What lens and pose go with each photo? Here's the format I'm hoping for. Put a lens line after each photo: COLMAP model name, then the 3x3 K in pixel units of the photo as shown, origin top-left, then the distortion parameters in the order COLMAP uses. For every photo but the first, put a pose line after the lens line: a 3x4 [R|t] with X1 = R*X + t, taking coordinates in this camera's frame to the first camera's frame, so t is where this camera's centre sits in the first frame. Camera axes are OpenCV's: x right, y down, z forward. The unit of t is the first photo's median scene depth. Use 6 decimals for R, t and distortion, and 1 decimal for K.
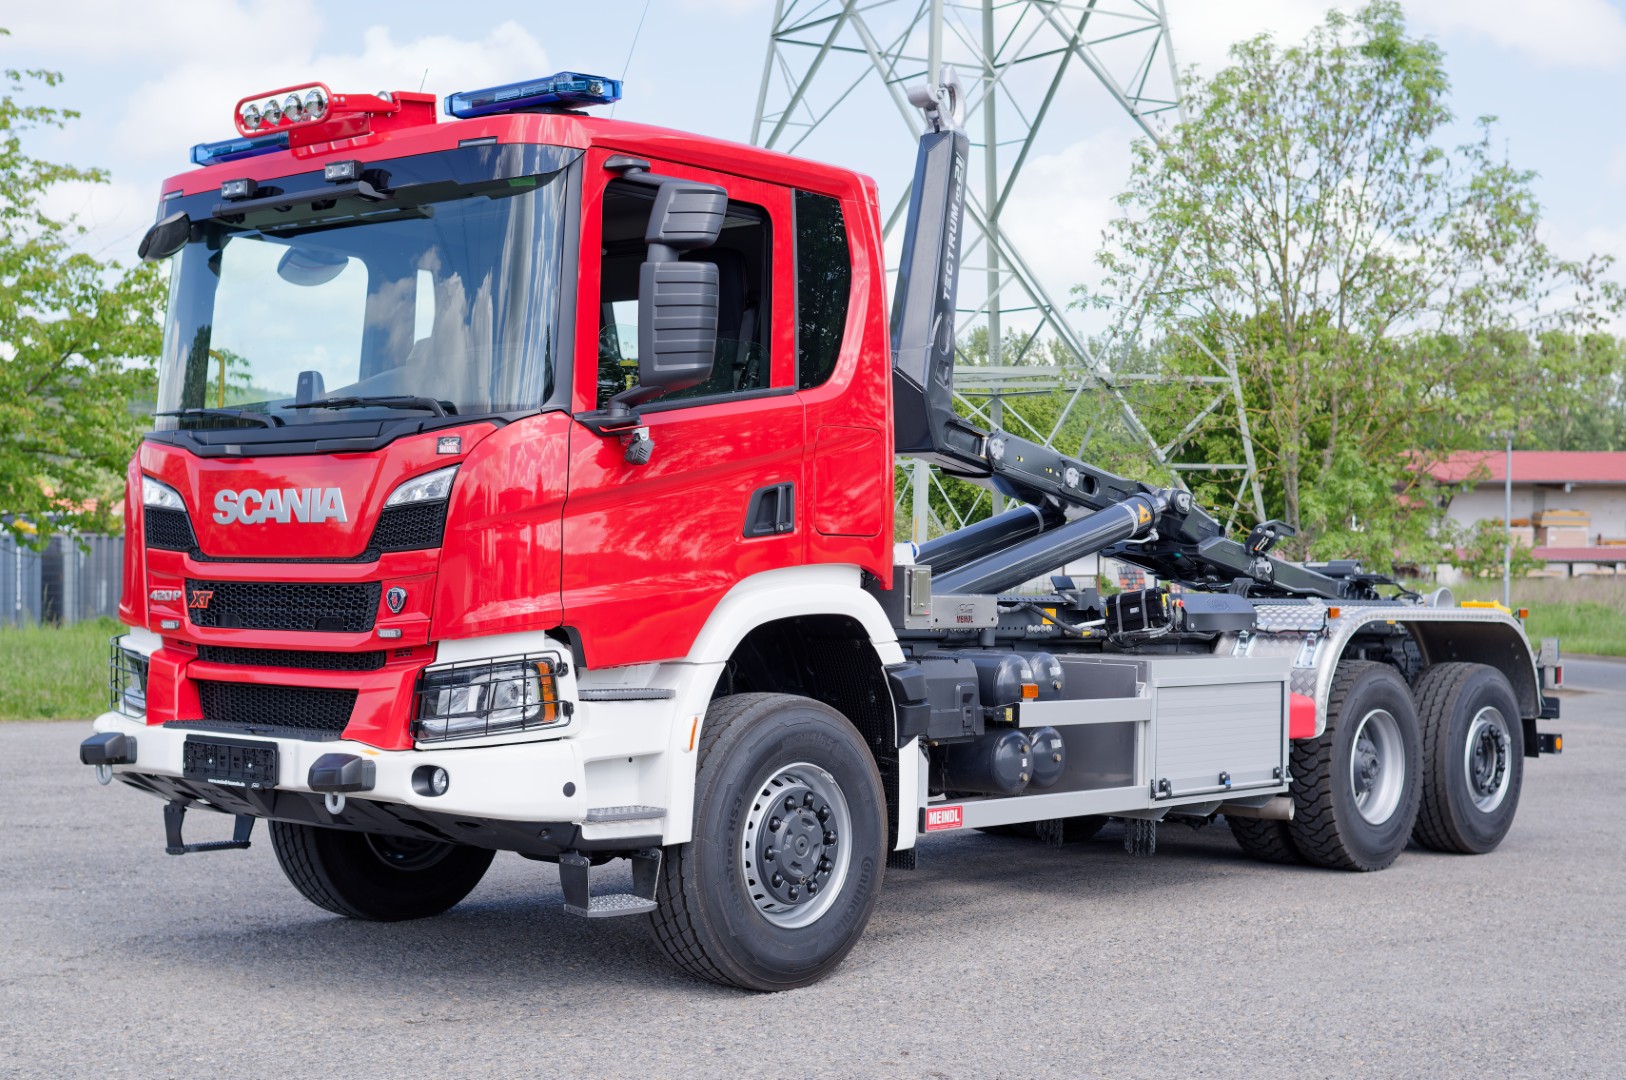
lens RADIAL K [[2294.6, 0, 779.7], [0, 2294.6, 542.8], [0, 0, 1]] dist [-0.011816, -0.033440]
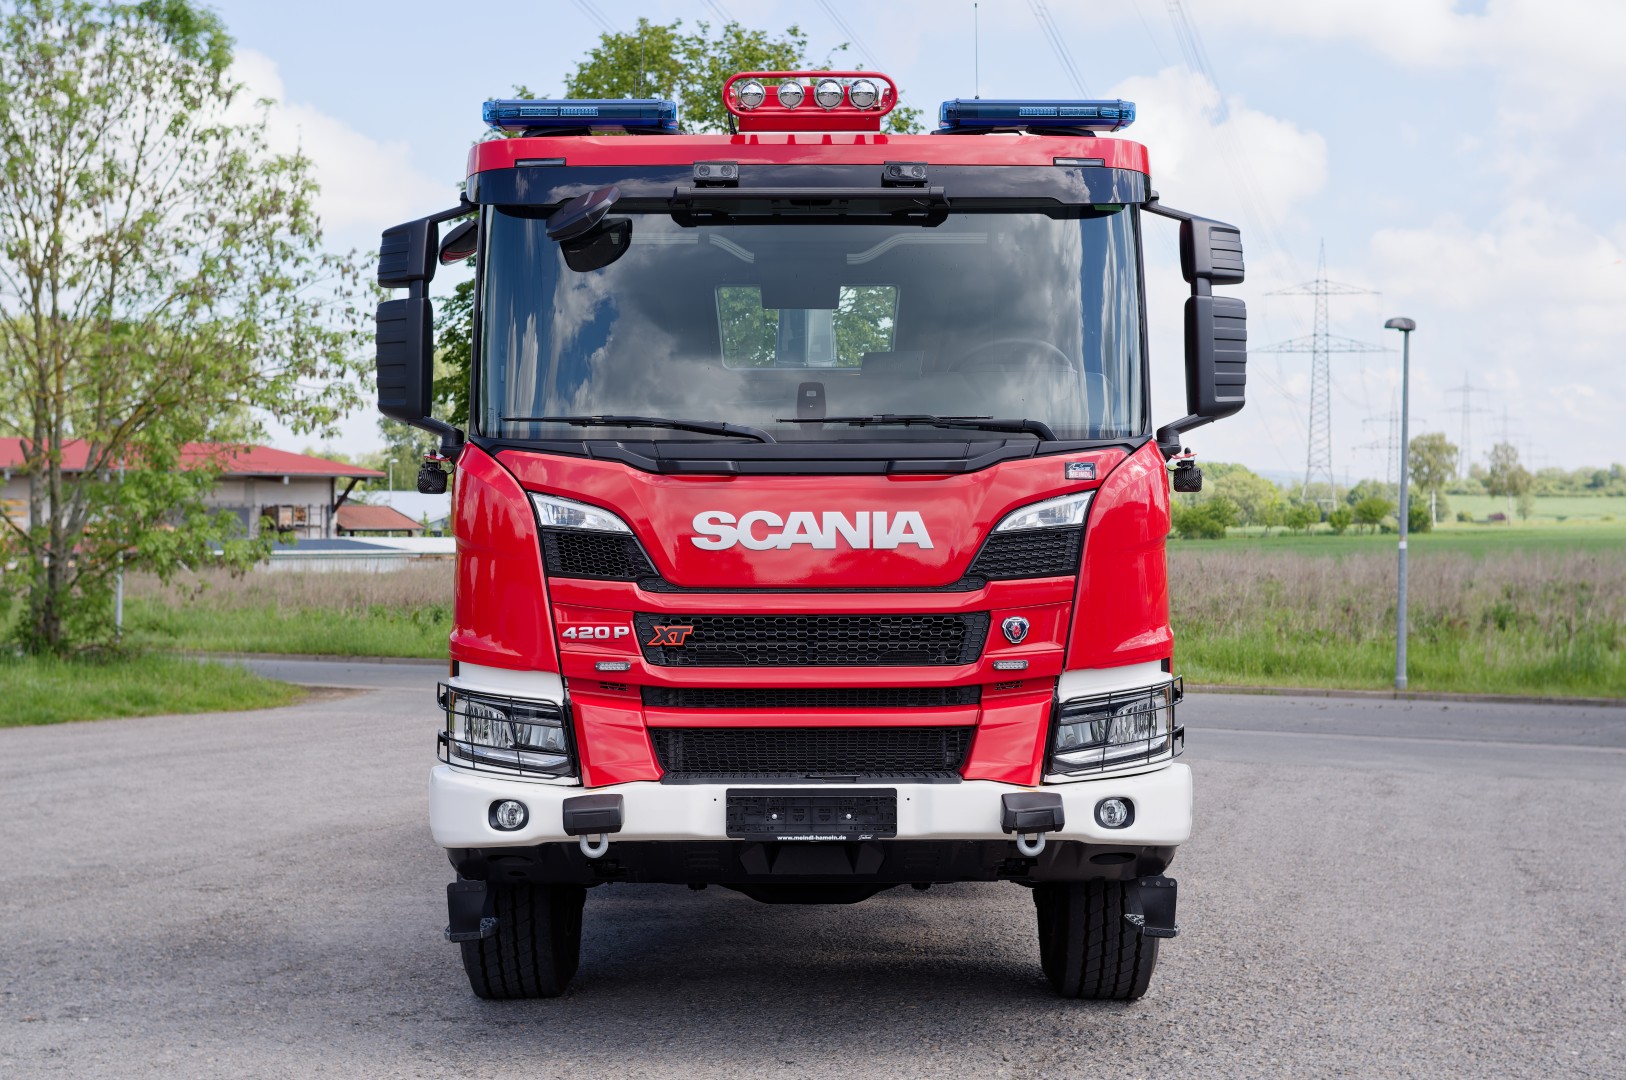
lens RADIAL K [[2443.9, 0, 810.4], [0, 2443.9, 578.9], [0, 0, 1]] dist [0.025664, 0.029419]
pose [[0.775584, -0.012750, 0.631115, -0.836658], [0.000828, 0.999816, 0.019181, -0.015491], [-0.631243, -0.014354, 0.775452, 0.249246]]
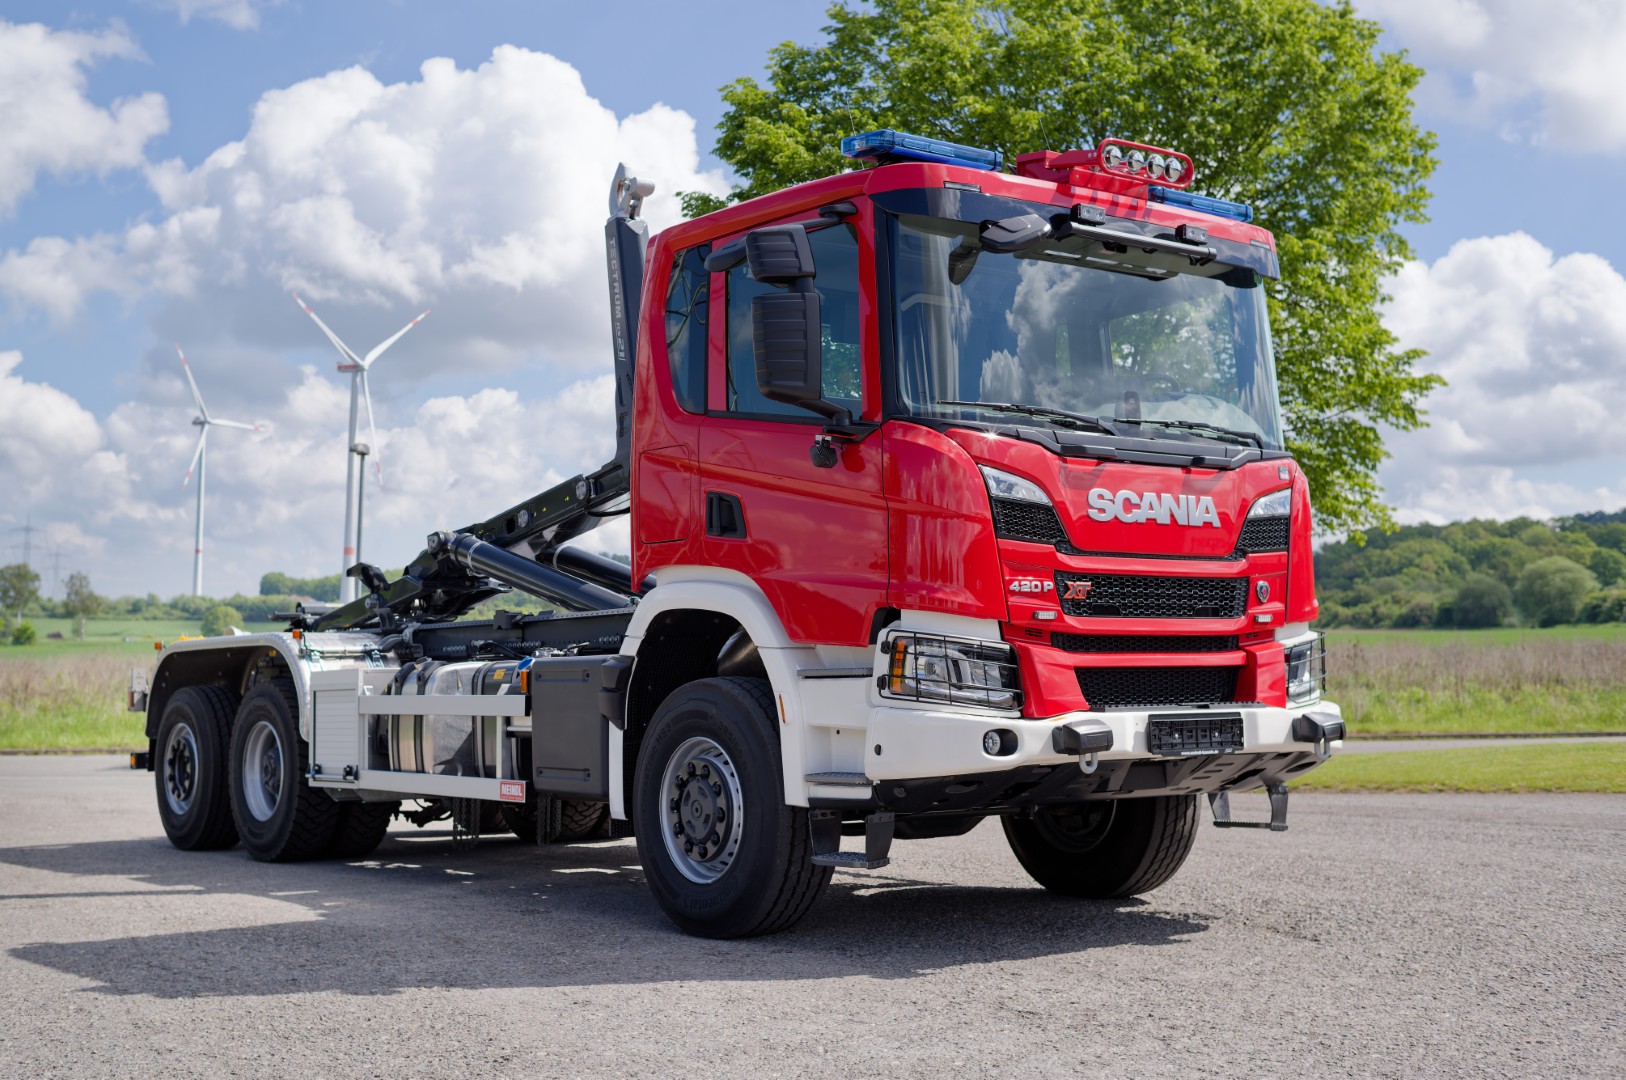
lens RADIAL K [[2031.5, 0, 713.8], [0, 2031.5, 501.8], [0, 0, 1]] dist [0.002023, 0.006024]
pose [[0.217951, 0.077811, 0.972853, -1.249234], [-0.000150, 0.996819, -0.079694, 0.061123], [-0.975960, 0.017224, 0.217270, 1.000810]]
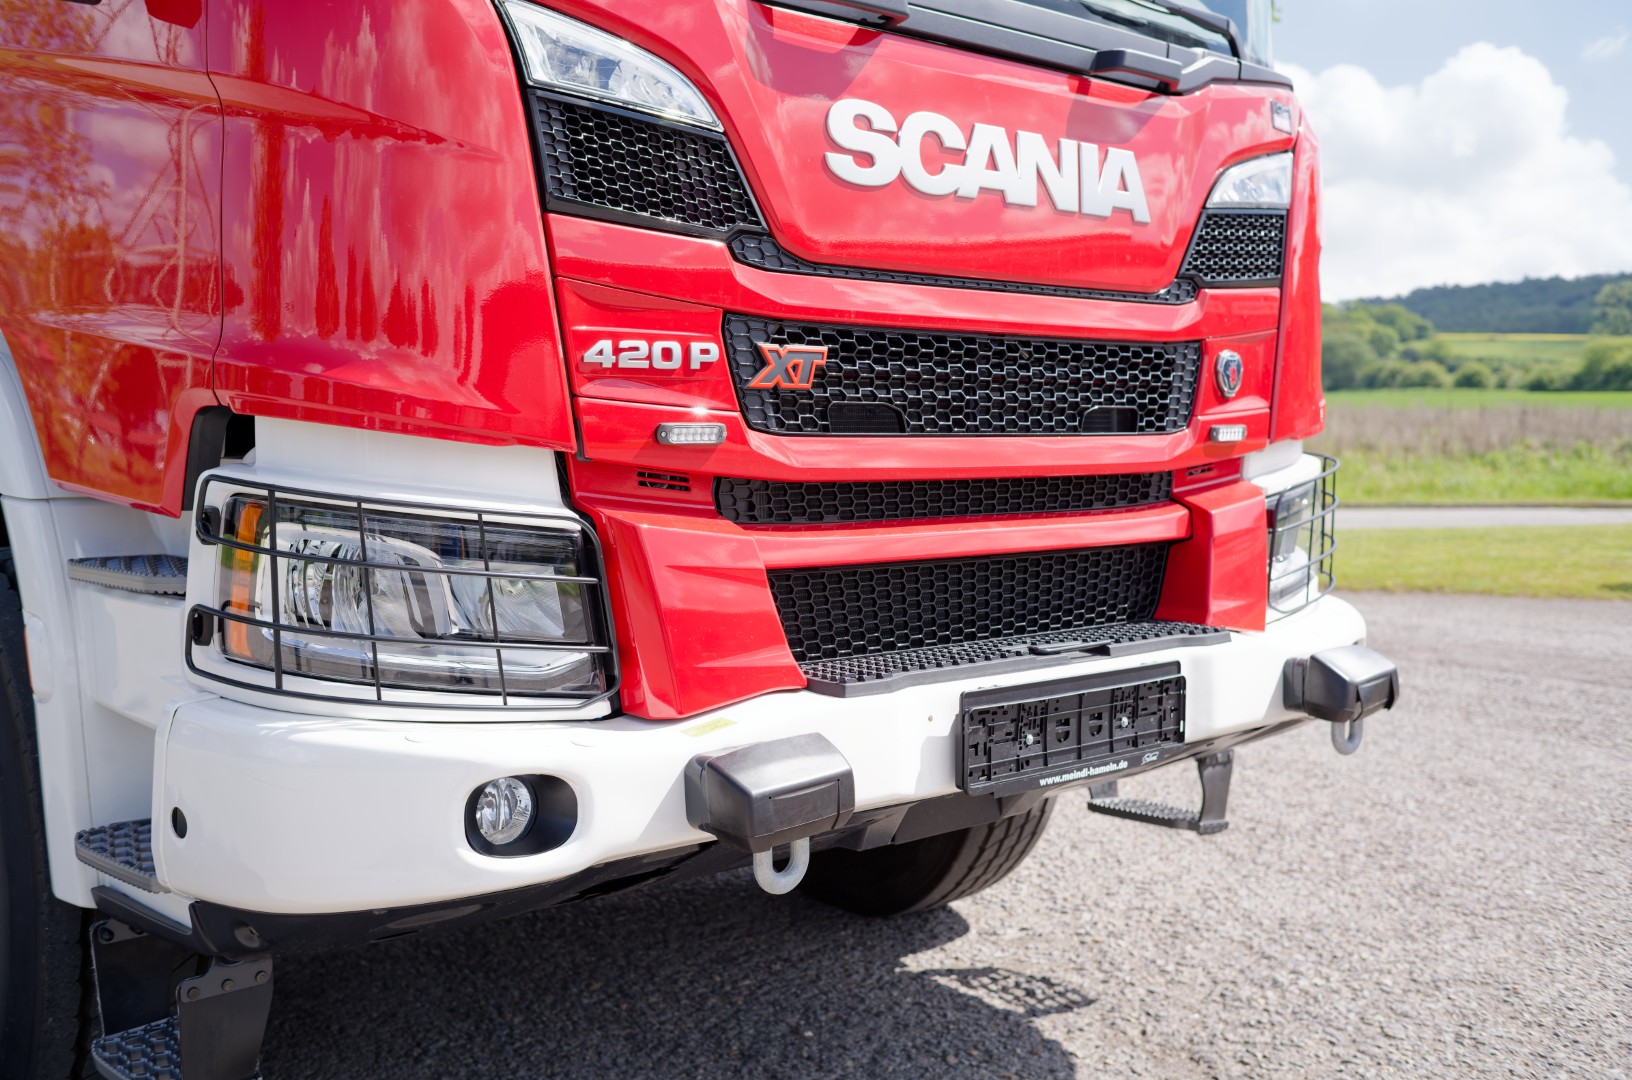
lens RADIAL K [[1681.5, 0, 816.0], [0, 1681.5, 540.0], [0, 0, 1]] dist [0.013722, -0.144819]
pose [[0.118933, -0.073779, 0.990157, -0.565765], [-0.016684, 0.996946, 0.076289, 0.033868], [-0.992762, -0.025593, 0.117339, 1.001781]]
